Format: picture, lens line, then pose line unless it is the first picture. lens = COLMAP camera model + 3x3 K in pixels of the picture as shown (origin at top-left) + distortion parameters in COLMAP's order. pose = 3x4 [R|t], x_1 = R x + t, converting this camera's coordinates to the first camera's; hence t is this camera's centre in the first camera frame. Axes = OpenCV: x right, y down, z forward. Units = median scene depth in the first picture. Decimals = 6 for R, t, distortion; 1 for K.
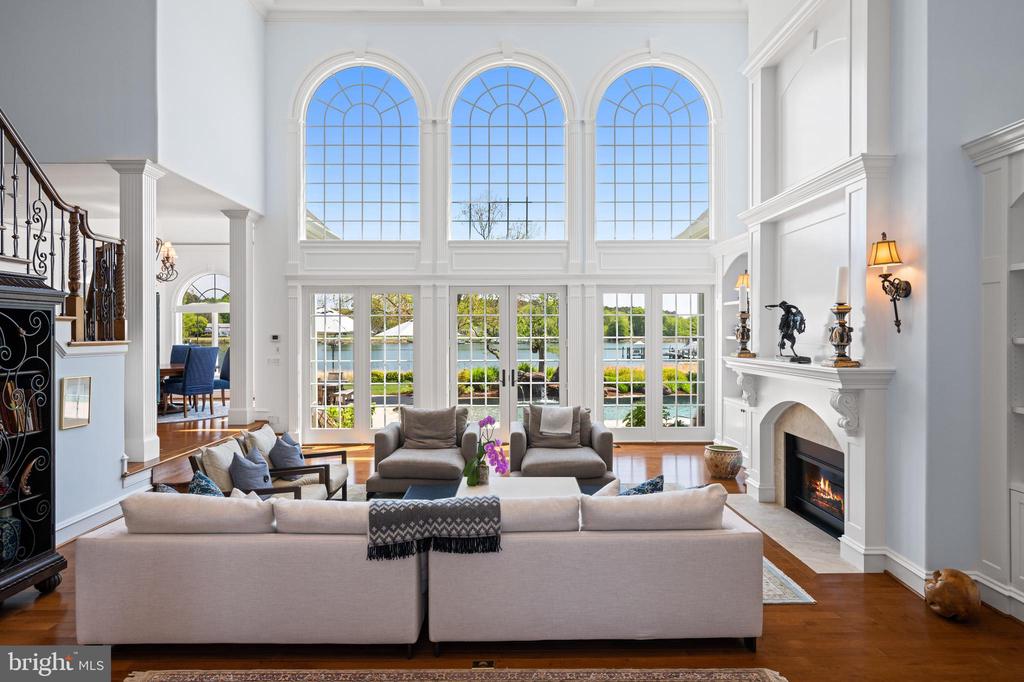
lens RADIAL K [[595.8, 0, 514.6], [0, 595.8, 337.9], [0, 0, 1]] dist [-0.006459, 0.003015]
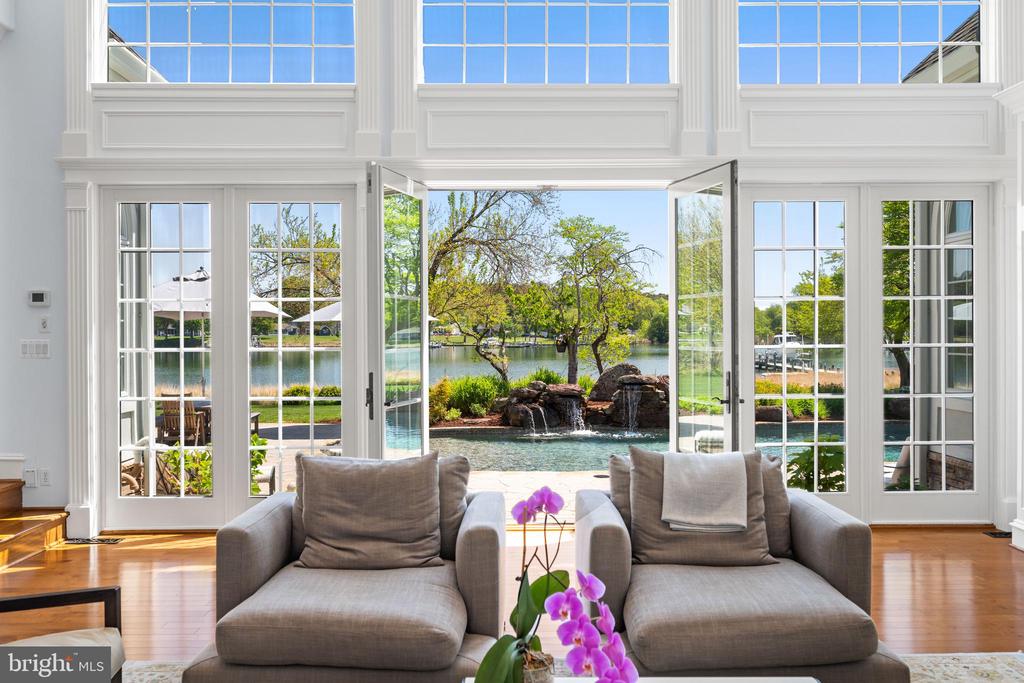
lens RADIAL K [[856.4, 0, 511.2], [0, 856.4, 339.3], [0, 0, 1]] dist [-0.007032, -0.000163]
pose [[0.999998, -0.001782, -0.000257, -0.052867], [0.001781, 0.999998, -0.001243, 0.044159], [0.000259, 0.001243, 0.999999, 0.461884]]
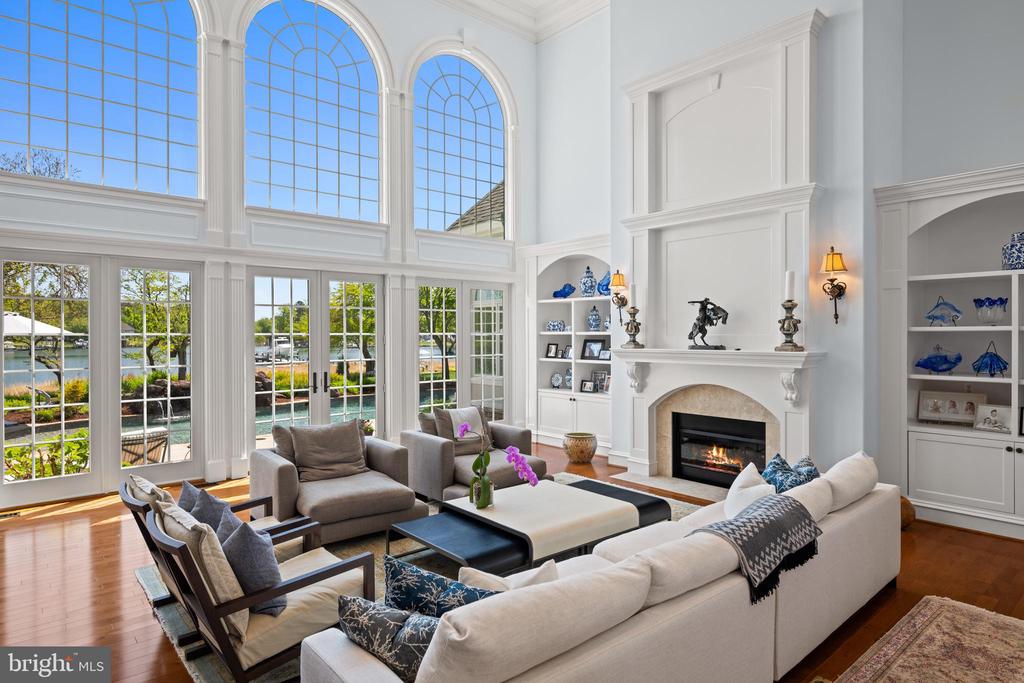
lens RADIAL K [[588.5, 0, 507.1], [0, 588.5, 338.1], [0, 0, 1]] dist [-0.000319, -0.002749]
pose [[0.766514, -0.002651, 0.642222, -0.455117], [0.005835, 0.999979, -0.002836, 0.013348], [-0.642201, 0.005922, 0.766513, 0.287247]]
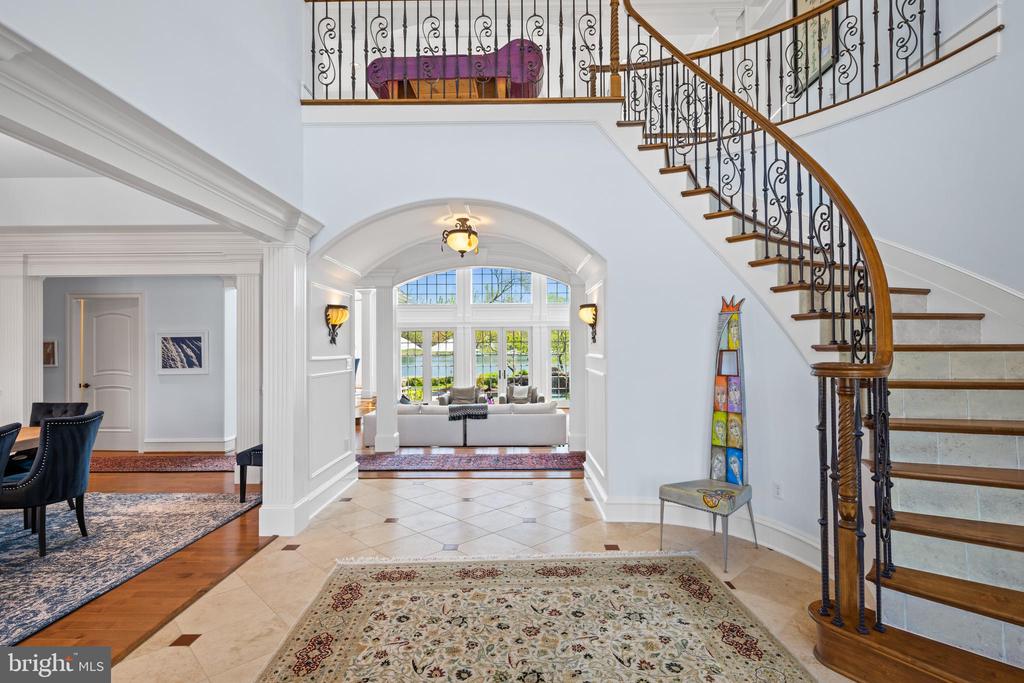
lens RADIAL K [[511.9, 0, 511.2], [0, 511.9, 340.8], [0, 0, 1]] dist [-0.002330, -0.000003]
pose [[0.999548, 0.001429, -0.030018, 0.095759], [-0.001848, 0.999901, -0.013954, -0.024367], [0.029995, 0.014003, 0.999452, -0.921887]]
